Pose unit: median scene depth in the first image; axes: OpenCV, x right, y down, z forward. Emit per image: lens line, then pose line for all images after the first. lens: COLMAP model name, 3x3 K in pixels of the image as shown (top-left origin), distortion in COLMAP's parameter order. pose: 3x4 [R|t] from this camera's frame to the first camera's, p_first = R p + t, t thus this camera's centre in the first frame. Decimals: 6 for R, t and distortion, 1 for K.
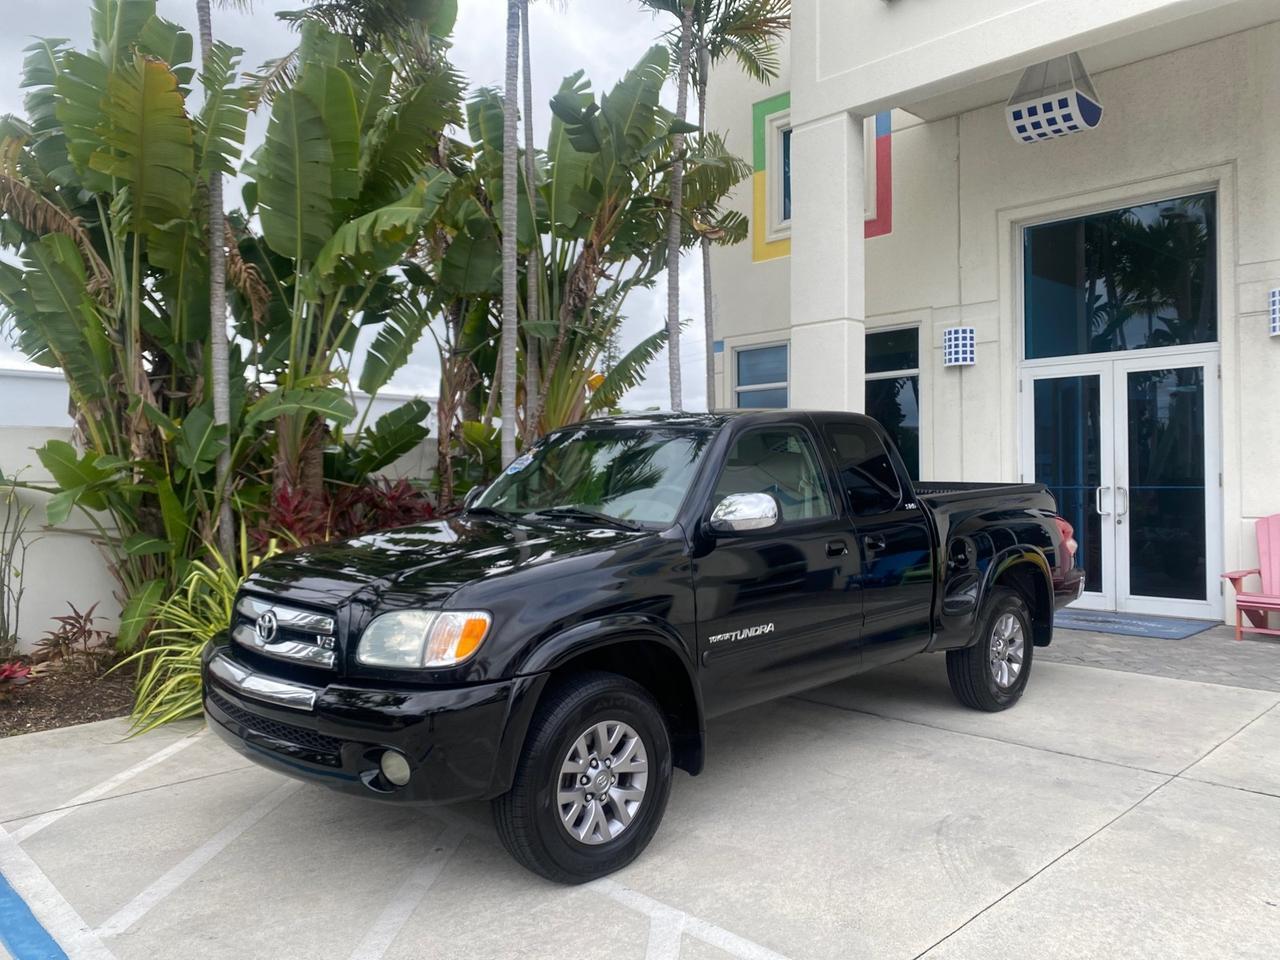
lens RADIAL K [[986.0, 0, 633.0], [0, 986.0, 470.7], [0, 0, 1]] dist [0.021161, -0.021140]
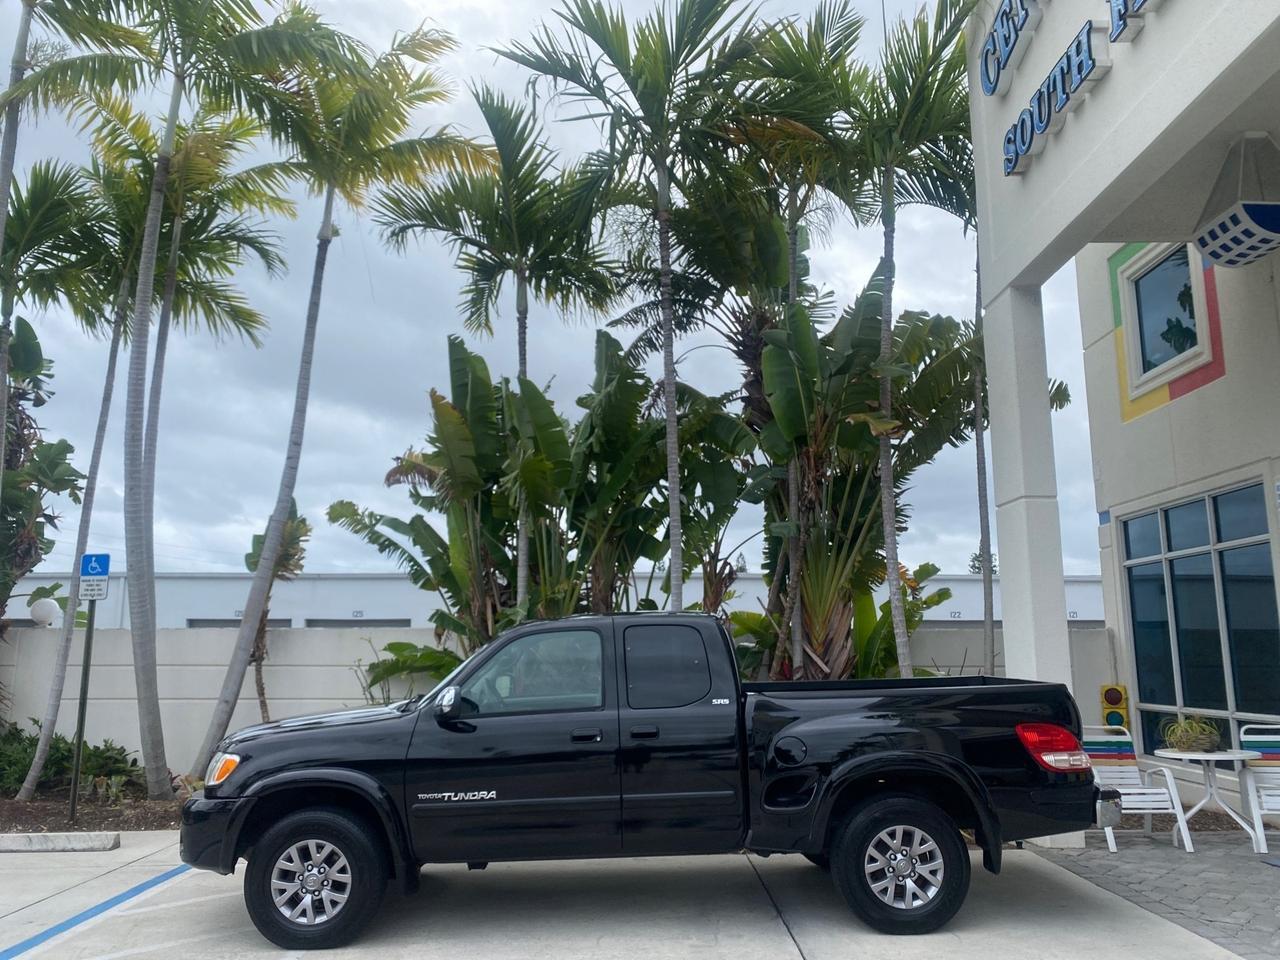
lens RADIAL K [[986.0, 0, 638.5], [0, 986.0, 470.2], [0, 0, 1]] dist [0.021161, -0.021140]
pose [[0.728030, -0.118015, -0.675311, 1.035946], [-0.000983, 0.984890, -0.173177, -0.029439], [0.685544, 0.126742, 0.716914, 0.135158]]
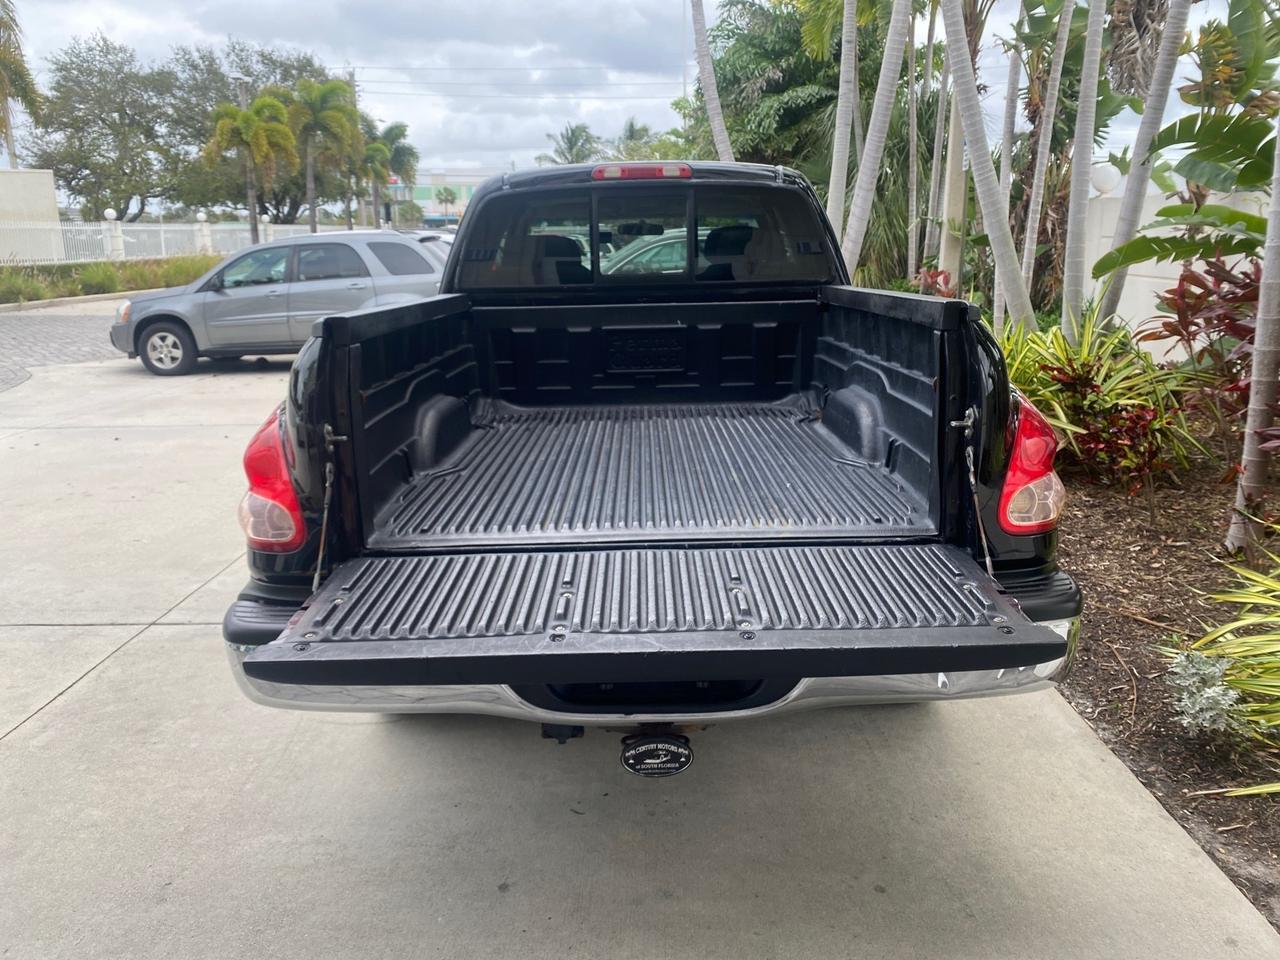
lens RADIAL K [[986.0, 0, 636.4], [0, 986.0, 471.9], [0, 0, 1]] dist [0.021161, -0.021140]
pose [[-0.699675, 0.180881, -0.691185, 0.775331], [0.019142, 0.971820, 0.234945, -0.012795], [0.714204, 0.151155, -0.683421, 1.758398]]
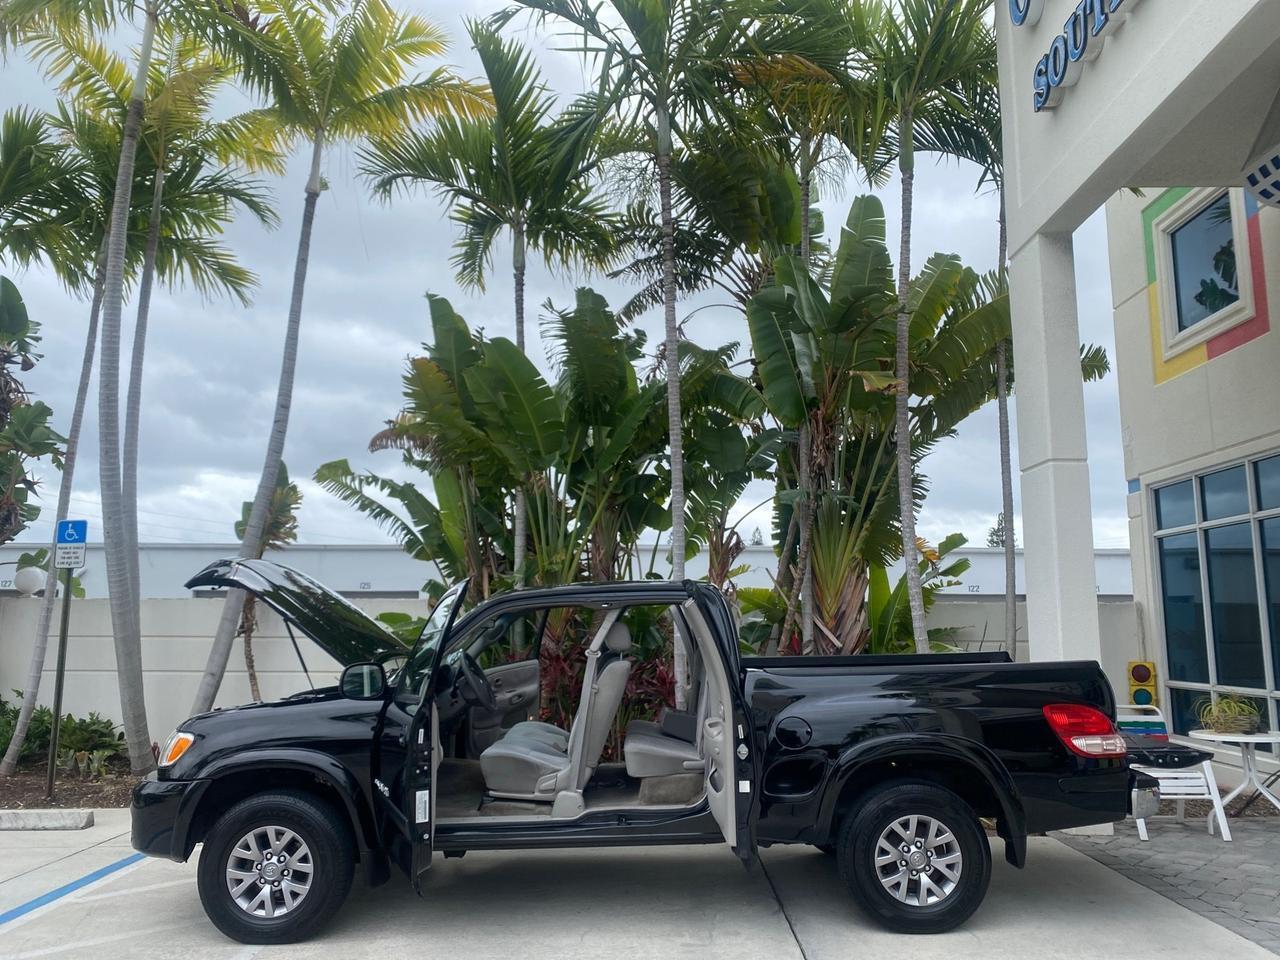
lens RADIAL K [[986.0, 0, 637.2], [0, 986.0, 470.6], [0, 0, 1]] dist [0.021161, -0.021140]
pose [[0.715916, -0.099253, -0.691096, 0.982782], [-0.004785, 0.989123, -0.147012, -0.027162], [0.698170, 0.108555, 0.707654, 0.233694]]
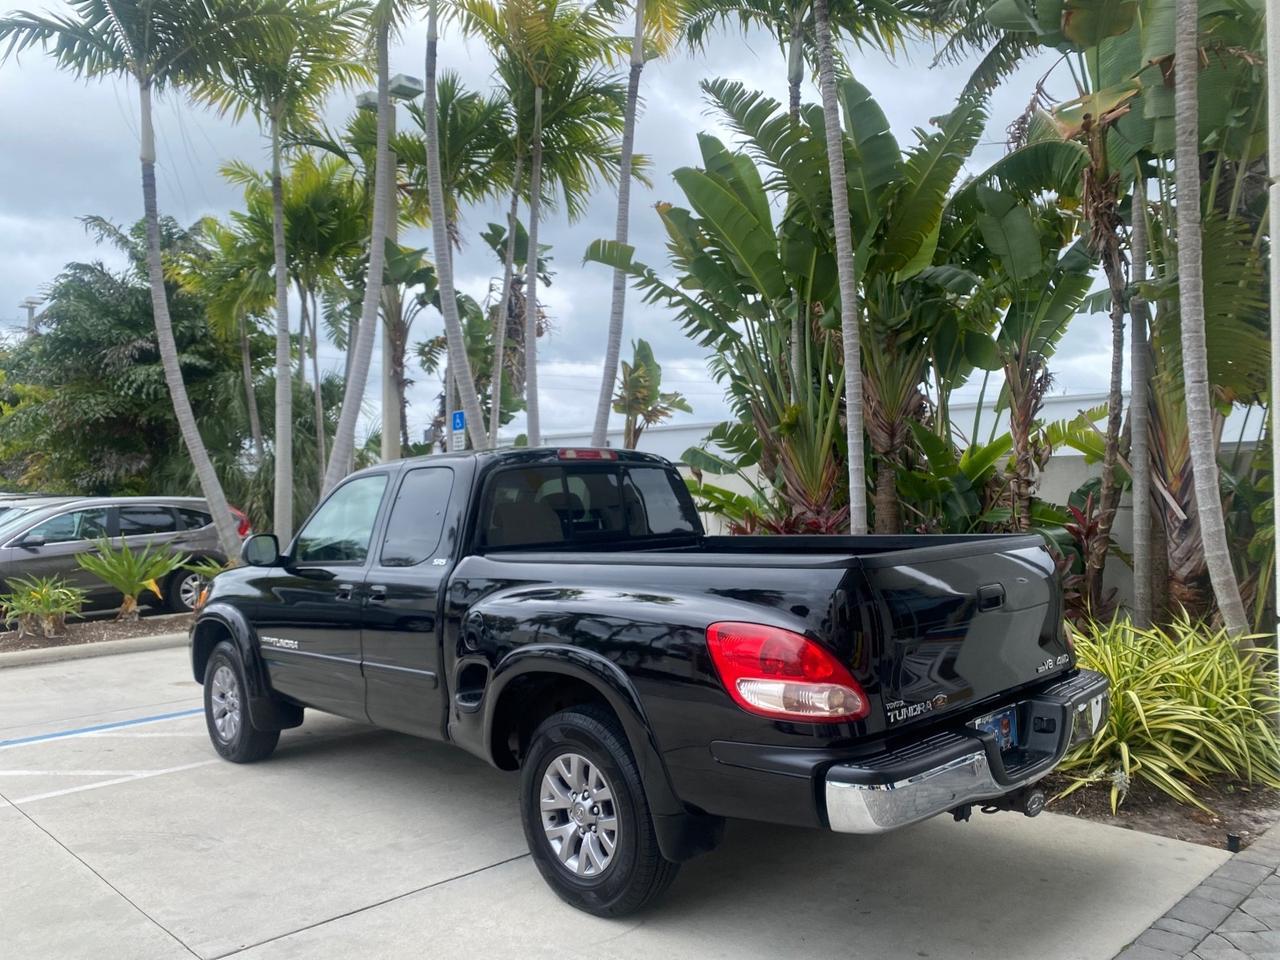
lens RADIAL K [[986.0, 0, 641.2], [0, 986.0, 479.1], [0, 0, 1]] dist [0.021161, -0.021140]
pose [[-0.000454, -0.005063, -0.999987, 1.191685], [0.016081, 0.999858, -0.005070, -0.029906], [0.999871, -0.016083, -0.000373, 1.244333]]
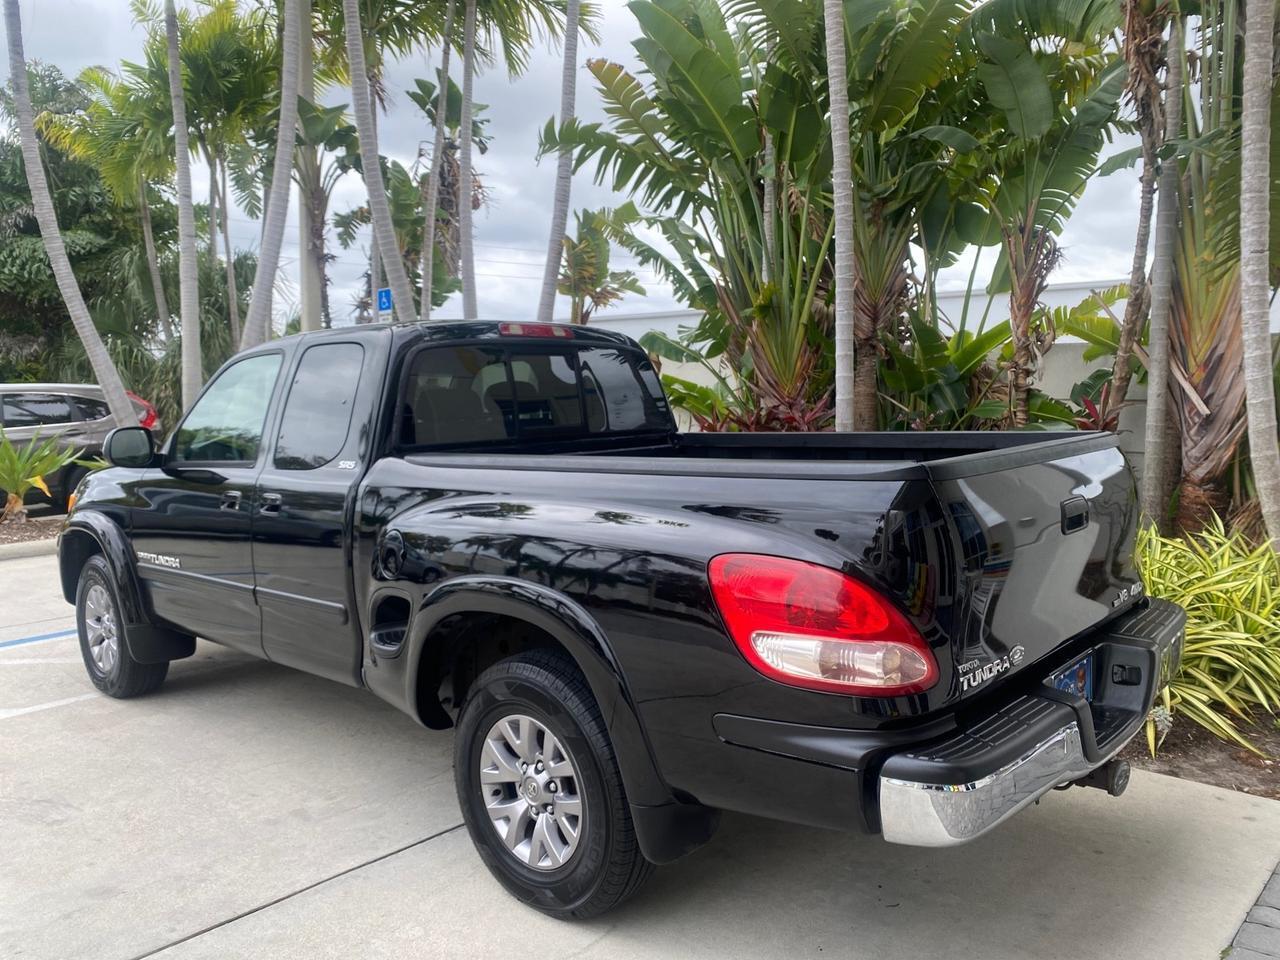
lens RADIAL K [[986.0, 0, 641.6], [0, 986.0, 476.5], [0, 0, 1]] dist [0.021161, -0.021140]
pose [[0.059622, 0.100425, -0.993157, 1.005272], [0.008976, 0.994832, 0.101134, -0.022642], [0.998181, -0.014944, 0.058413, 1.226809]]
